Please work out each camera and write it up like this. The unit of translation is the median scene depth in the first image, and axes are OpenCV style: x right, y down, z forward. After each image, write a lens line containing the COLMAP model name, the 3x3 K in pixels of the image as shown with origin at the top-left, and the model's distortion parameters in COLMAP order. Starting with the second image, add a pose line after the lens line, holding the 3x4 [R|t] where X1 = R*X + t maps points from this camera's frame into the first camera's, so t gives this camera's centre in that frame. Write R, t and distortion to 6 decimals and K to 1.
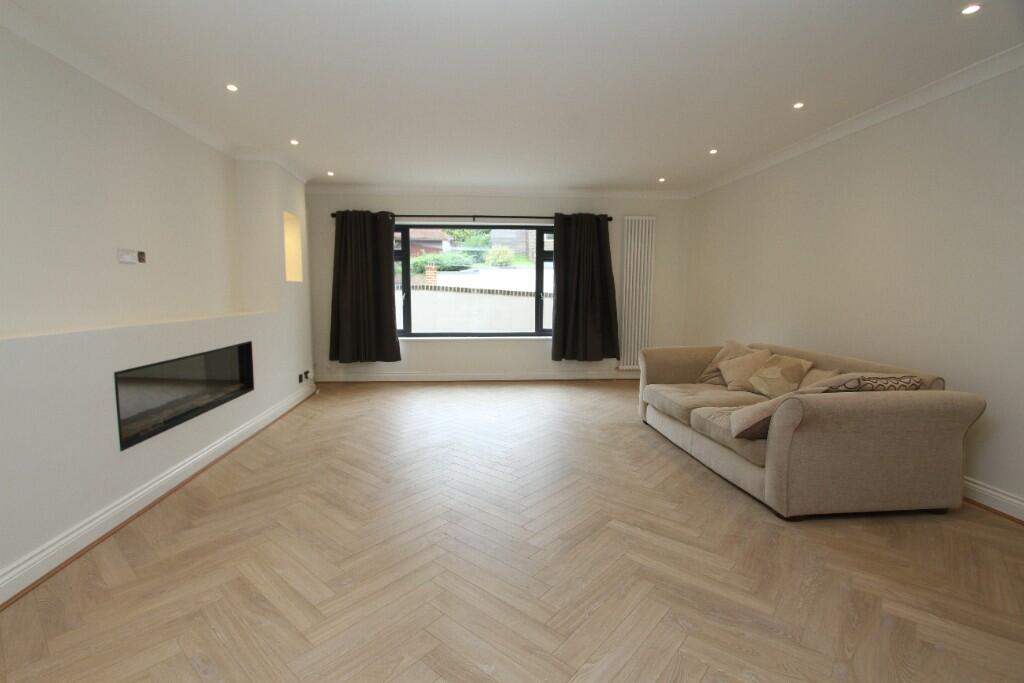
lens RADIAL K [[466.2, 0, 485.7], [0, 466.2, 341.5], [0, 0, 1]] dist [-0.005314, -0.000033]
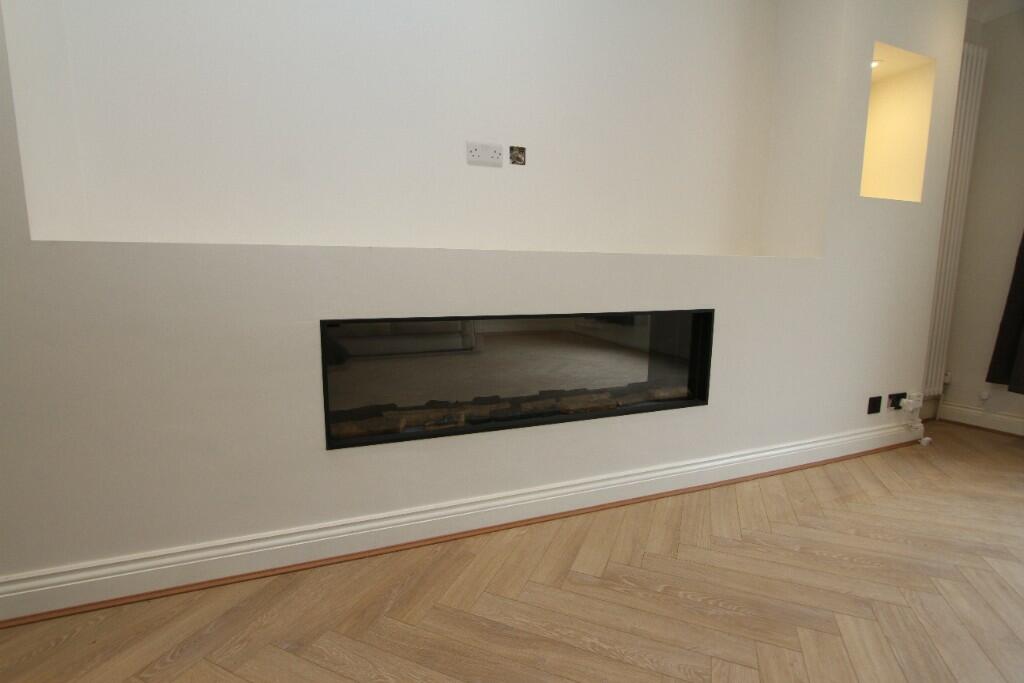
lens RADIAL K [[466.2, 0, 509.8], [0, 466.2, 348.8], [0, 0, 1]] dist [-0.005314, -0.000033]
pose [[0.317531, 0.126827, -0.939728, -0.061022], [-0.096582, 0.990187, 0.101002, 0.007833], [0.943317, 0.058690, 0.326664, 0.418567]]
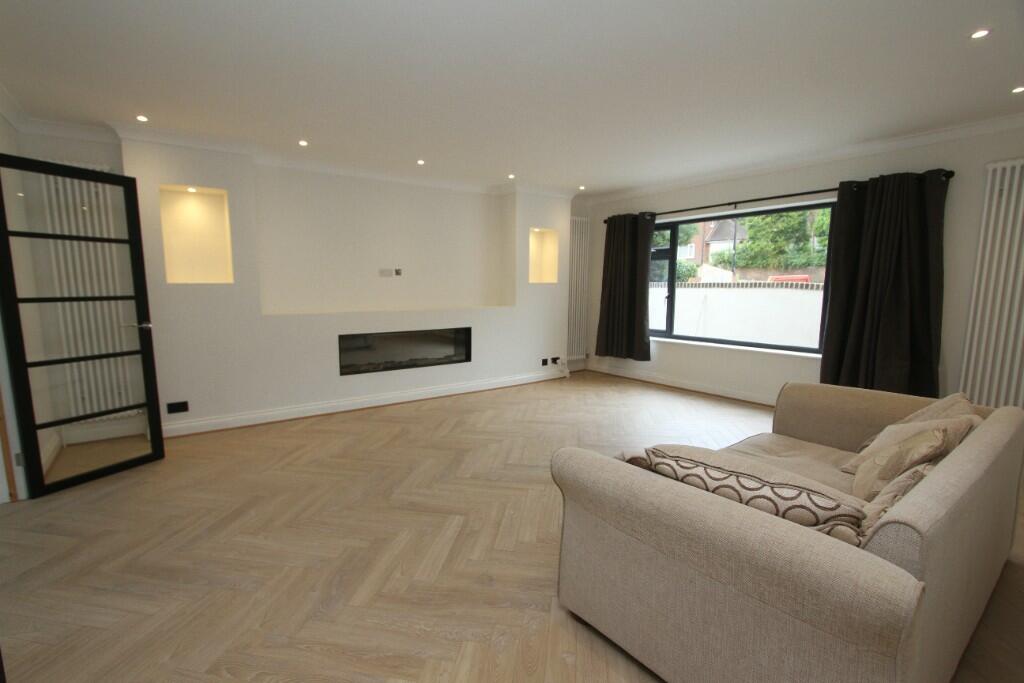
lens RADIAL K [[466.2, 0, 503.9], [0, 466.2, 342.7], [0, 0, 1]] dist [-0.005314, -0.000033]
pose [[0.547162, 0.101050, -0.830905, 0.487728], [-0.087619, 0.994147, 0.063205, -0.034632], [0.832428, 0.038220, 0.552814, 0.200895]]
